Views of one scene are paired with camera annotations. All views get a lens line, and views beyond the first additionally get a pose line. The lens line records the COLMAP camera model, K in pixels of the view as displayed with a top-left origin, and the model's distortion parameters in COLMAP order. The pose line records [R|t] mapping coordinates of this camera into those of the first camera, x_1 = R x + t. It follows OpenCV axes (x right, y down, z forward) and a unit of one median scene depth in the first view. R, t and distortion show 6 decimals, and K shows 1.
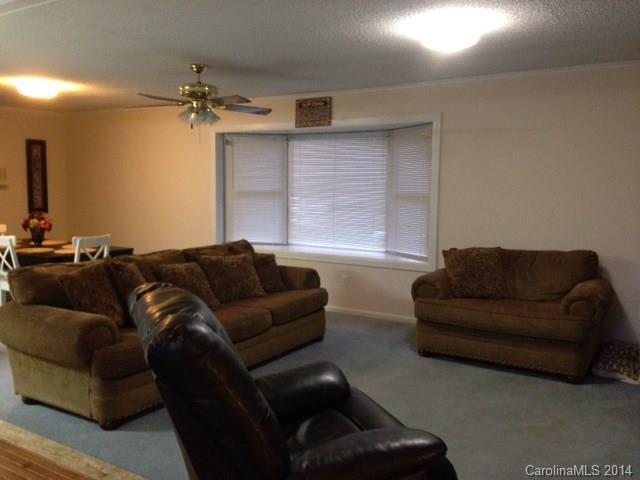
lens RADIAL K [[586.4, 0, 320.0], [0, 586.4, 240.0], [0, 0, 1]] dist [0.006067, 0.001989]
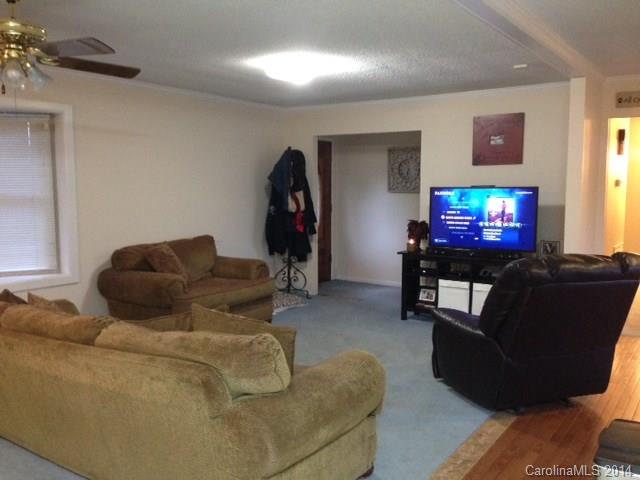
lens RADIAL K [[586.4, 0, 320.0], [0, 586.4, 240.0], [0, 0, 1]] dist [0.006067, 0.001989]
pose [[0.040642, -0.097886, 0.994367, -0.561919], [0.115224, 0.989009, 0.092649, -0.043049], [-0.992508, 0.110810, 0.051474, 0.487790]]
